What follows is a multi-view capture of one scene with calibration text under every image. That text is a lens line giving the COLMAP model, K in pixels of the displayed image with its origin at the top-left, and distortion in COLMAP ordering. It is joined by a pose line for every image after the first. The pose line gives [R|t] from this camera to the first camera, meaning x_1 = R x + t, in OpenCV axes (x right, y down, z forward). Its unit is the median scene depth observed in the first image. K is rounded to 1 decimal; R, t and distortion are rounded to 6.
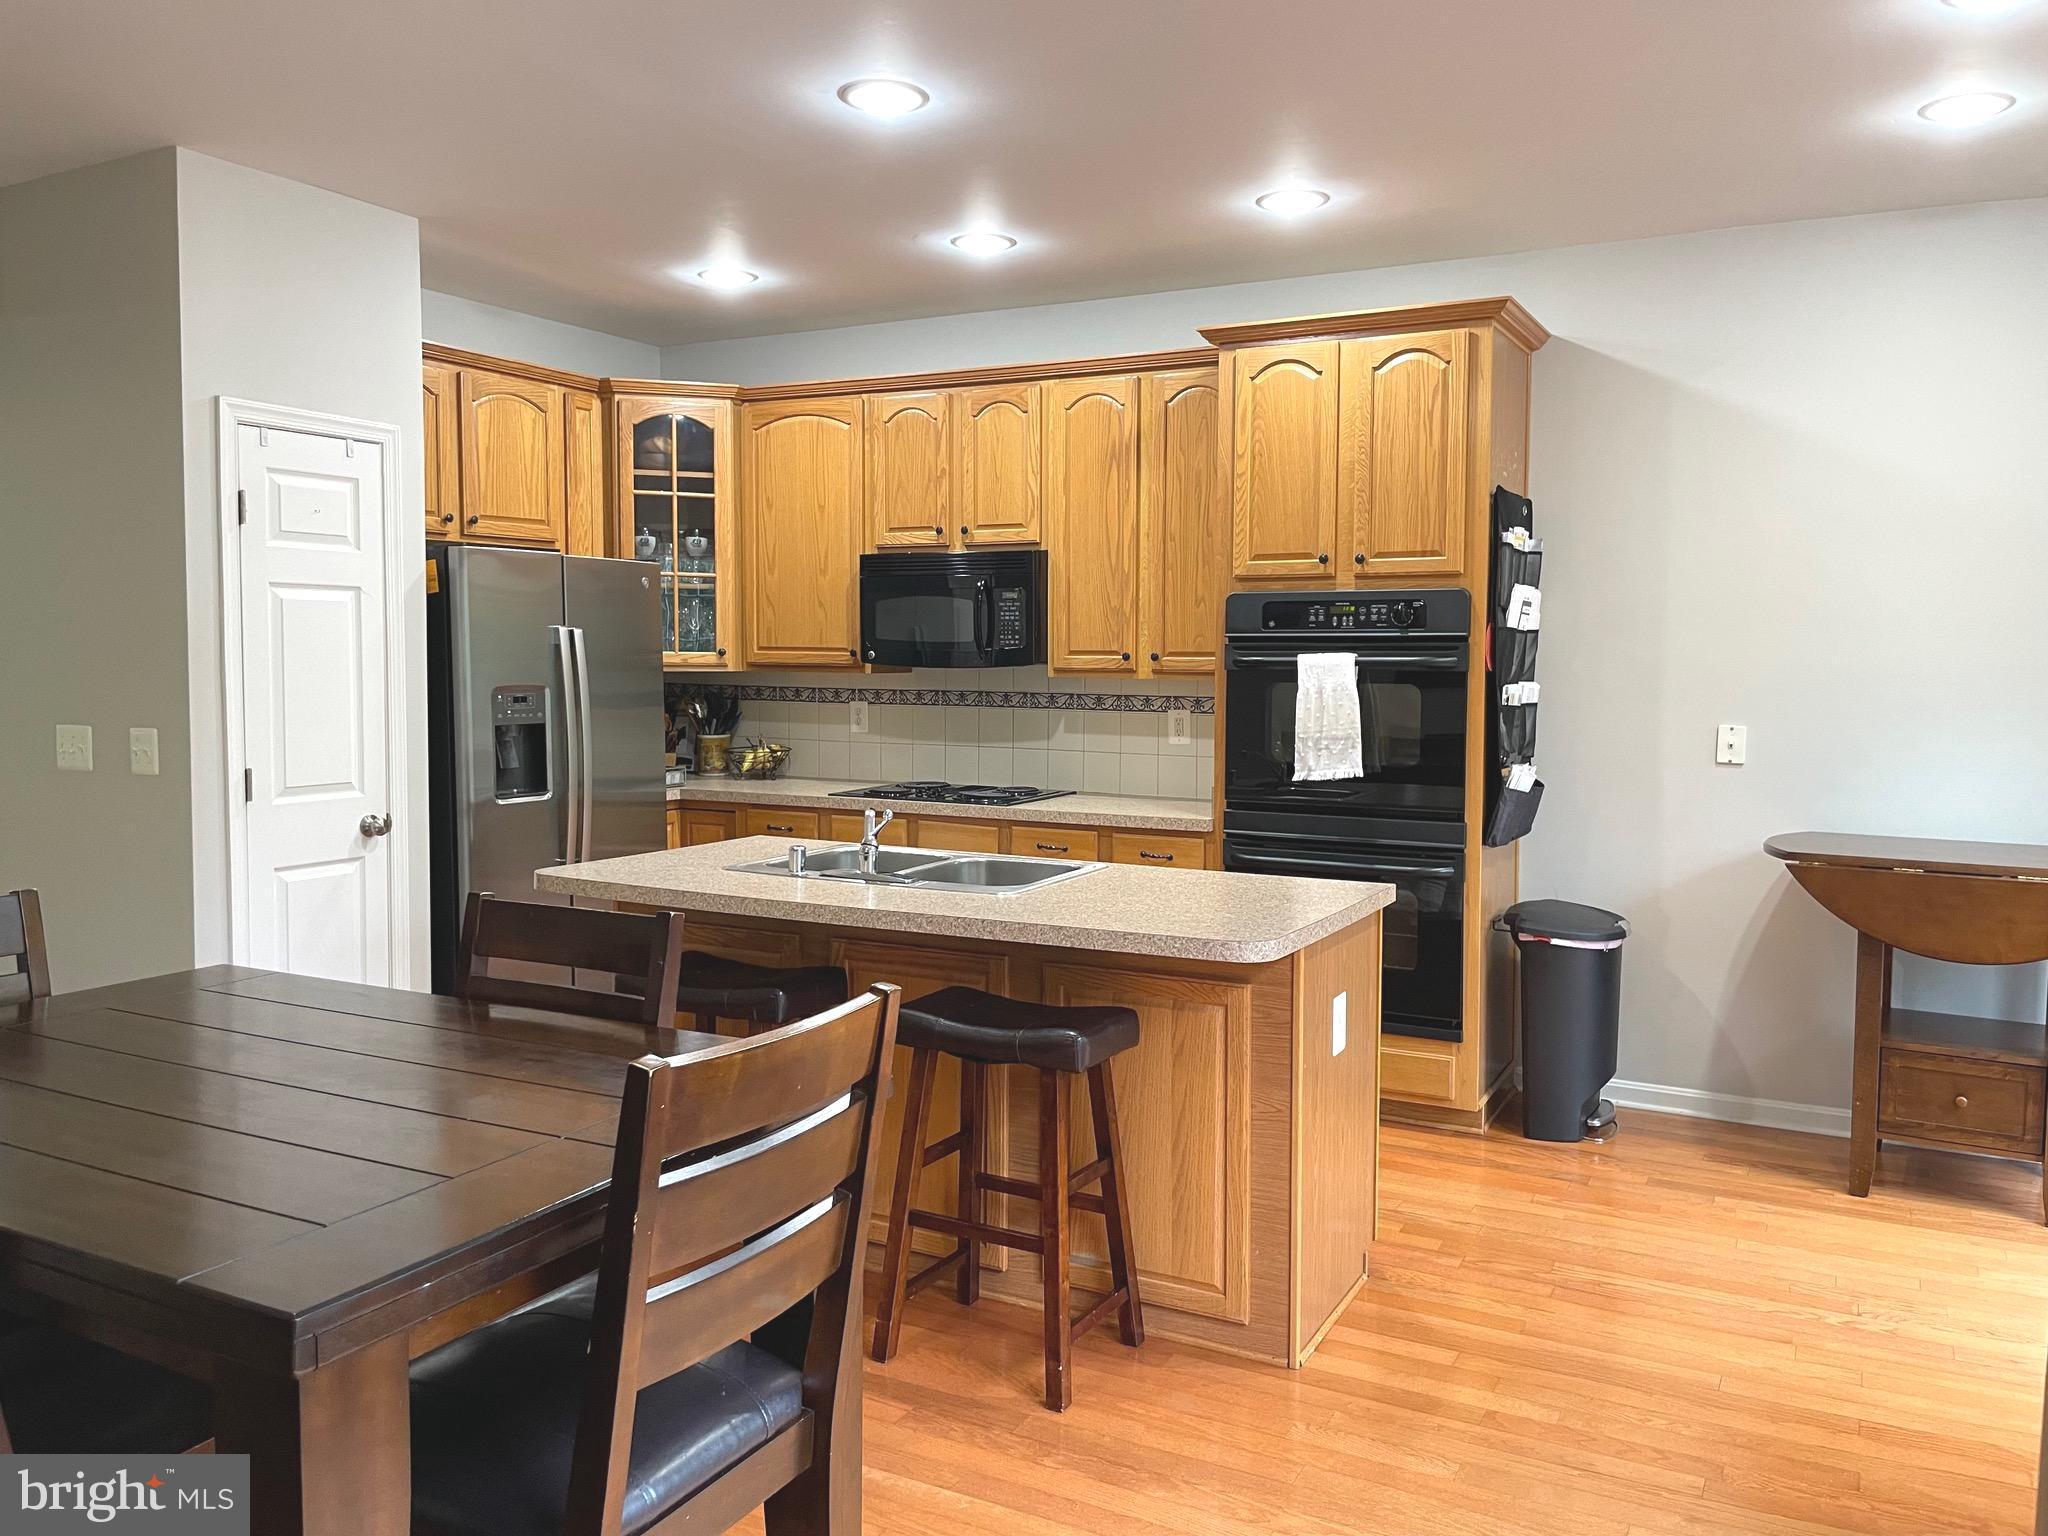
lens RADIAL K [[1554.5, 0, 1030.3], [0, 1554.5, 762.0], [0, 0, 1]] dist [0.075623, -0.108434]
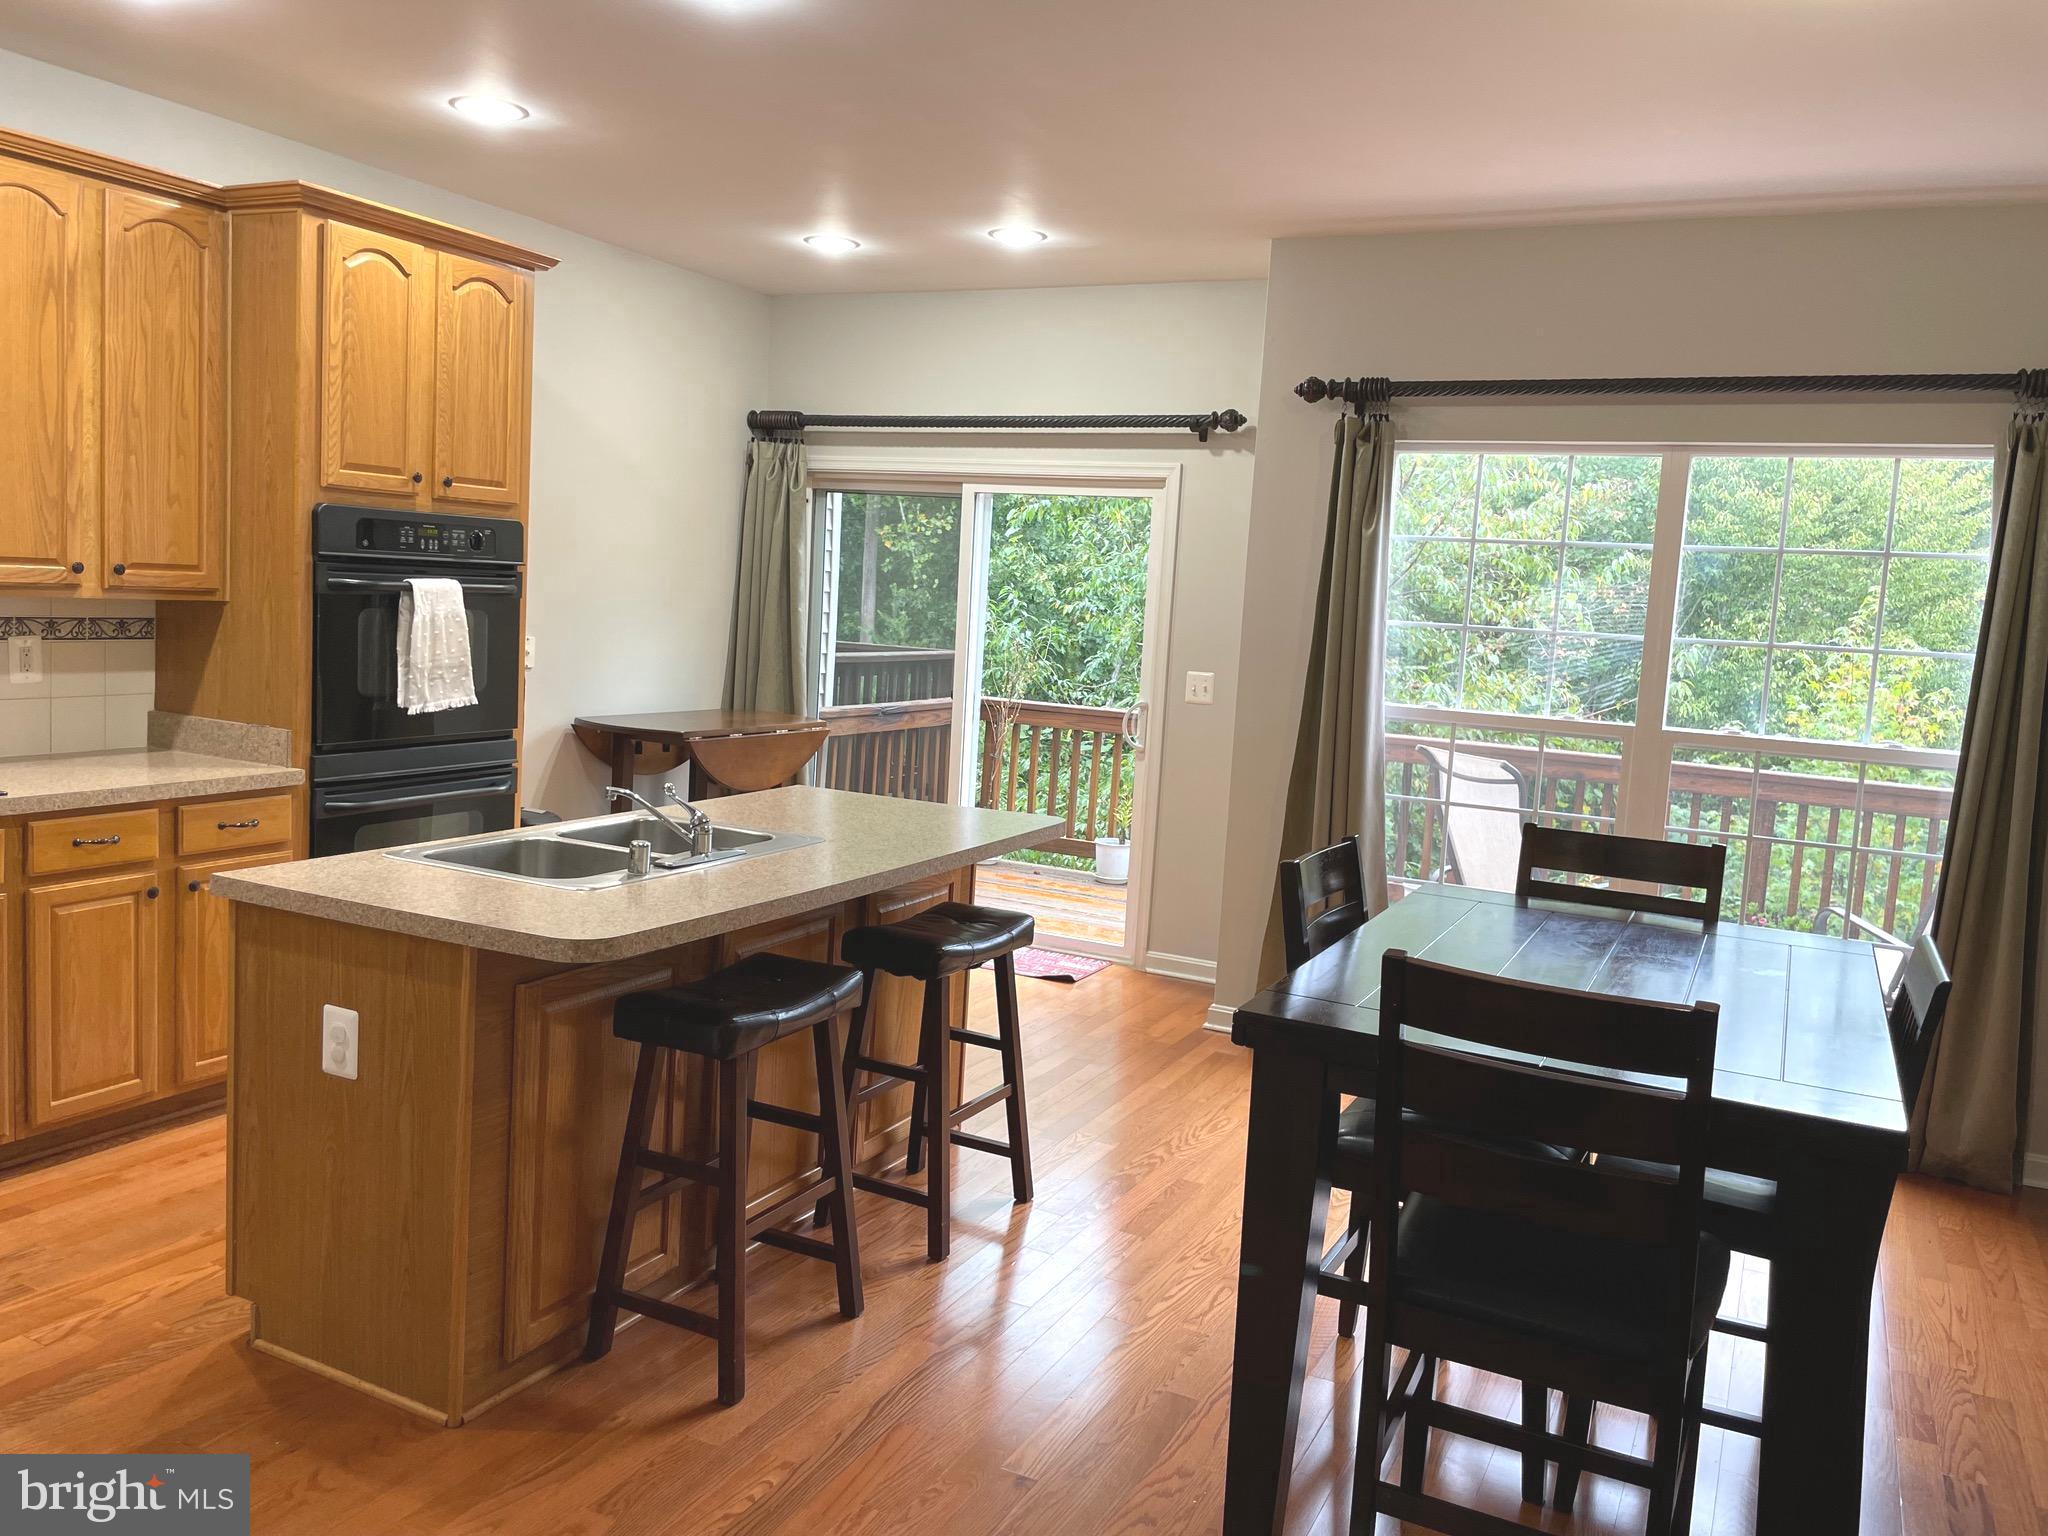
lens RADIAL K [[1554.5, 0, 1036.1], [0, 1554.5, 742.6], [0, 0, 1]] dist [0.075623, -0.108434]
pose [[-0.027114, -0.106756, 0.993916, -0.727857], [0.013728, 0.994148, 0.107155, -0.062655], [-0.999538, 0.016549, -0.025490, 0.606033]]
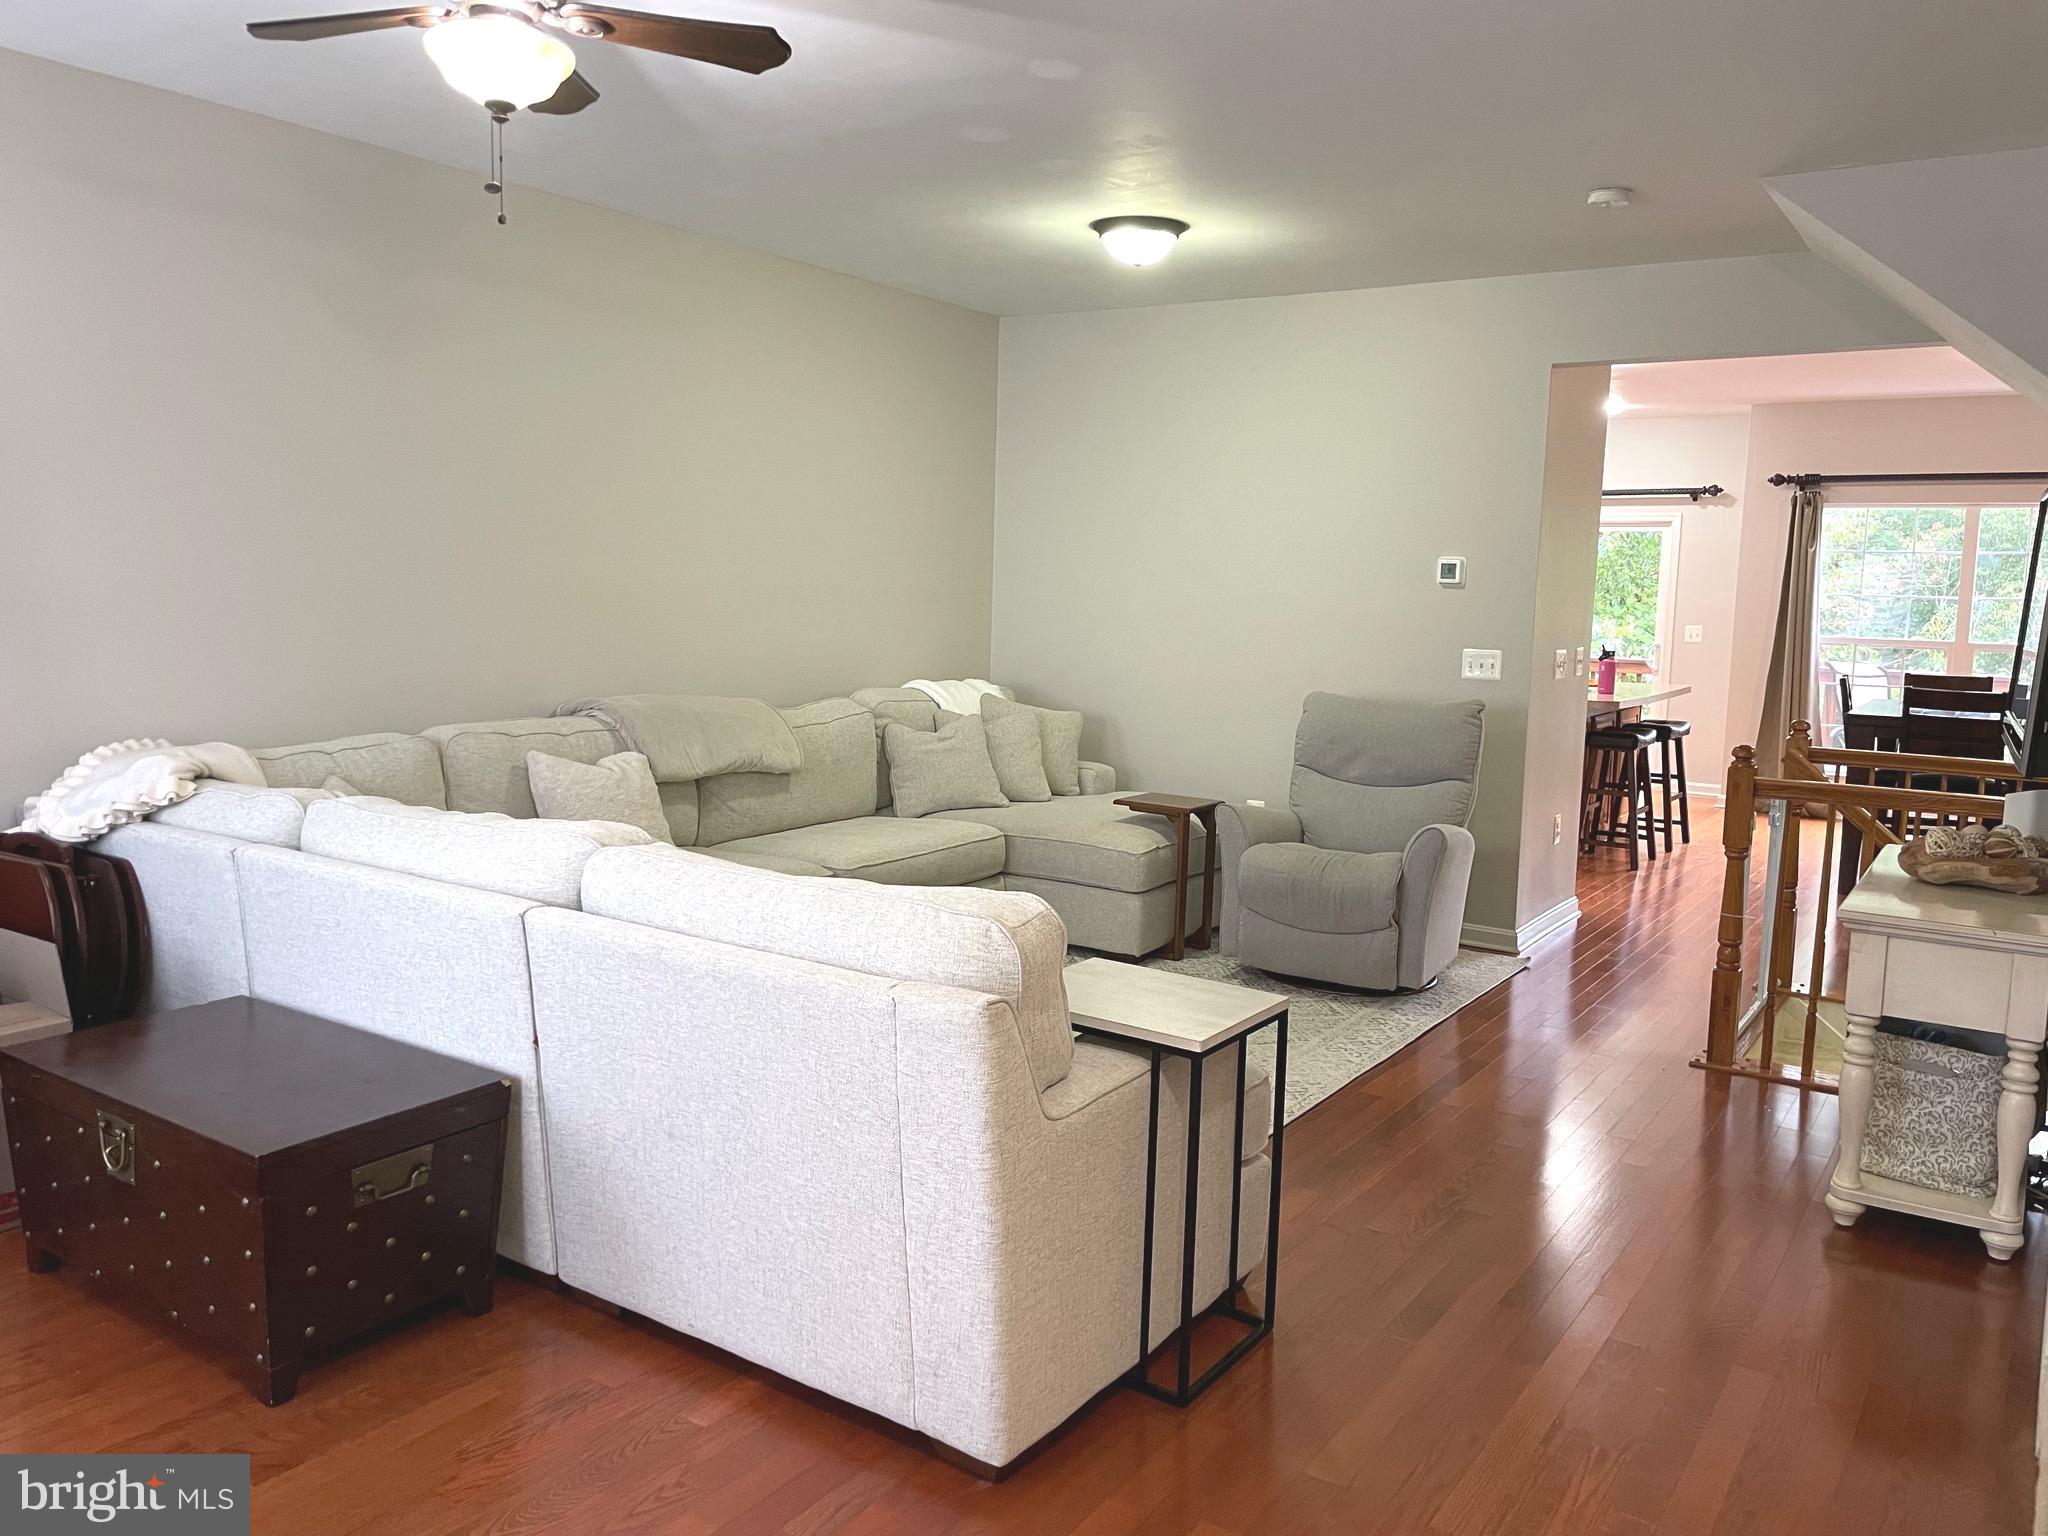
lens RADIAL K [[1554.5, 0, 1044.3], [0, 1554.5, 733.8], [0, 0, 1]] dist [0.075623, -0.108434]
pose [[0.089604, -0.102340, 0.990706, -1.838961], [0.041934, 0.994212, 0.098910, -0.092737], [-0.995094, 0.032682, 0.093377, 1.162101]]
